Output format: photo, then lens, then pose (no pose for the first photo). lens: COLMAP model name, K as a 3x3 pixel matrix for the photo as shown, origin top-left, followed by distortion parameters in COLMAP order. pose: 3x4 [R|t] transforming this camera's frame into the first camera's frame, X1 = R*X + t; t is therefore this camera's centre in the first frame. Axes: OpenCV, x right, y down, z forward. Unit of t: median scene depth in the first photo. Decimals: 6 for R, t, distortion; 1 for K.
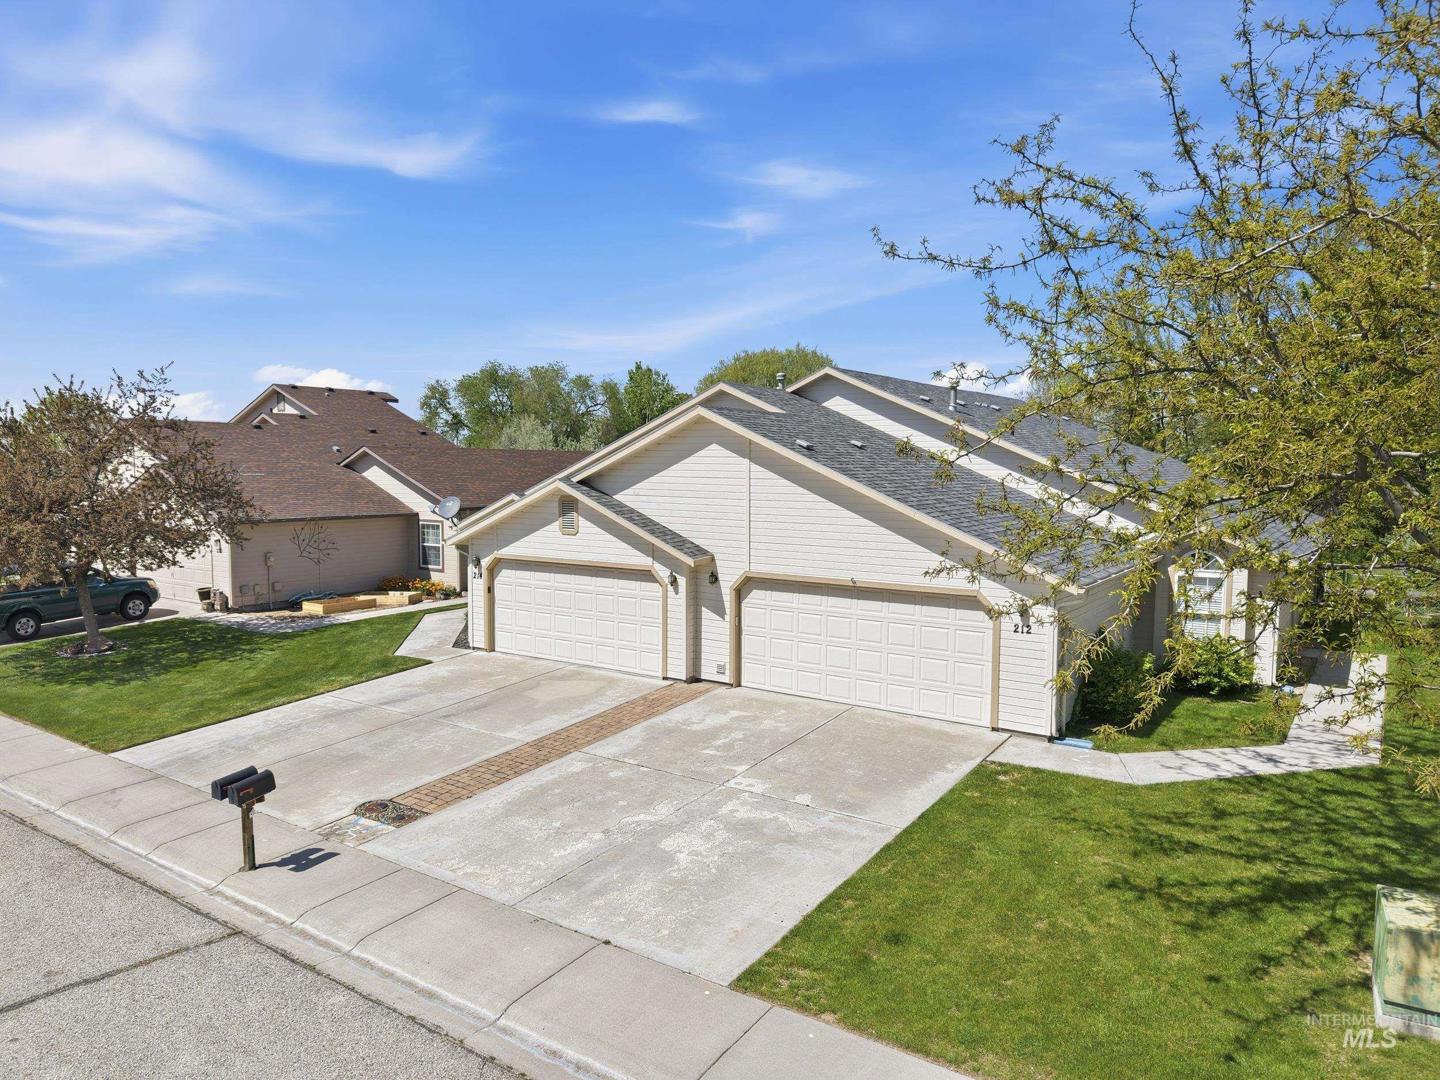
lens RADIAL K [[953.8, 0, 708.2], [0, 953.8, 532.1], [0, 0, 1]] dist [0.019582, 0.000052]
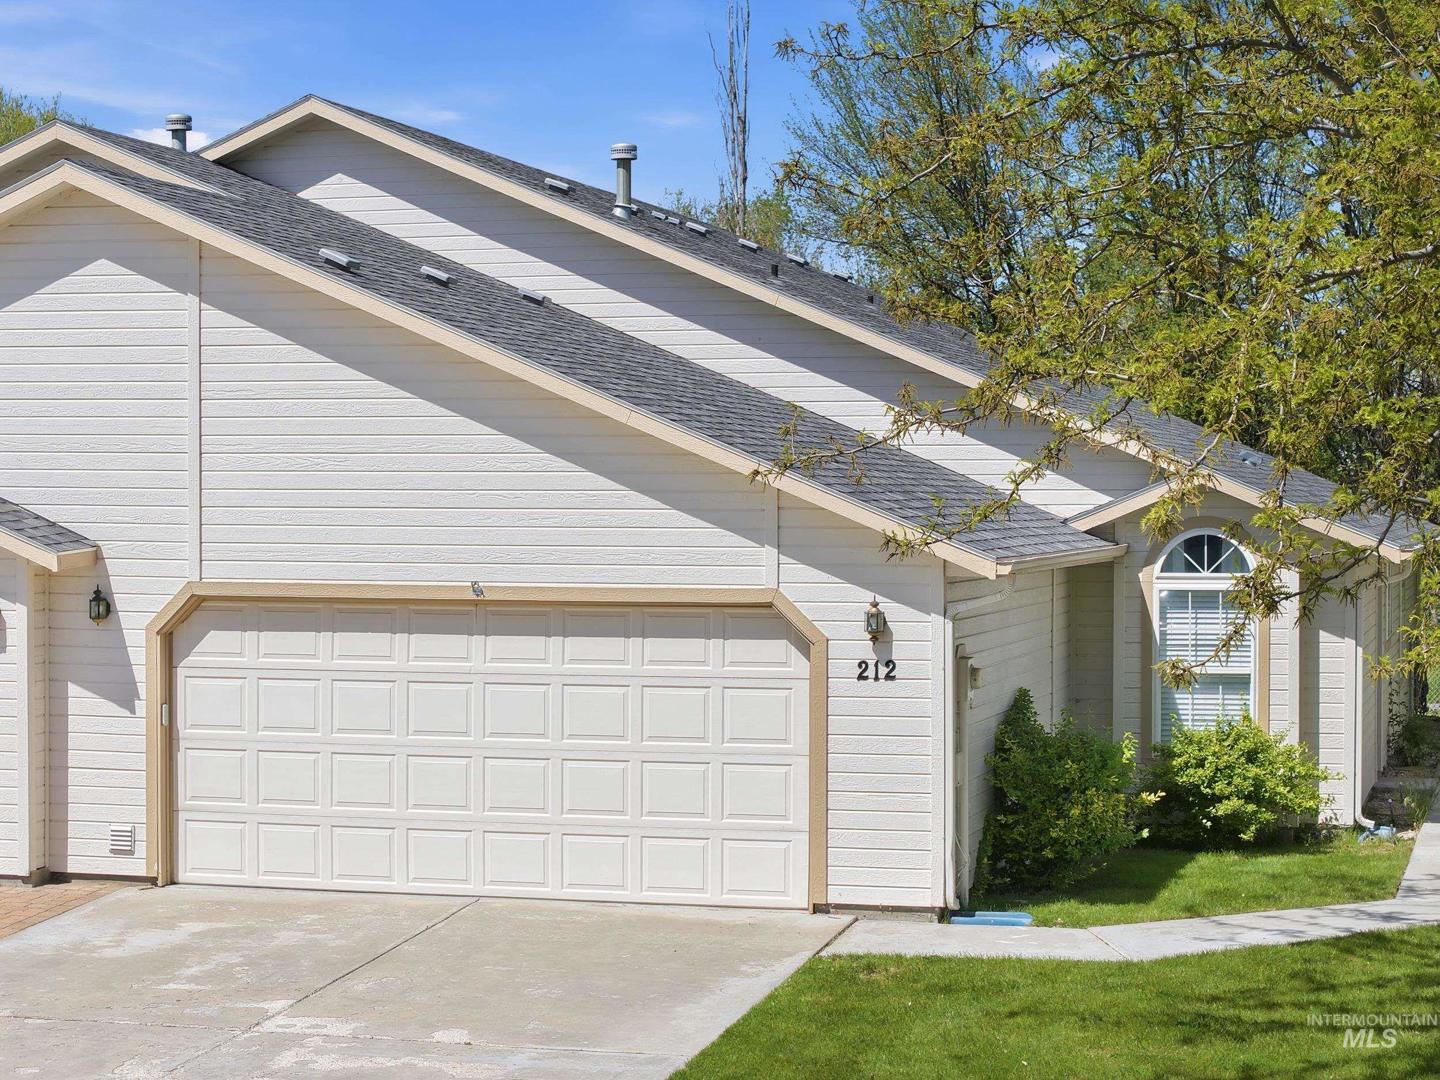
lens RADIAL K [[2890.4, 0, 719.8], [0, 2890.4, 539.9], [0, 0, 1]] dist [0.025134, 0.000000]
pose [[0.942531, -0.012553, 0.333882, -0.152134], [0.028054, 0.998738, -0.041646, 0.079146], [-0.332938, 0.048620, 0.941694, -0.192682]]
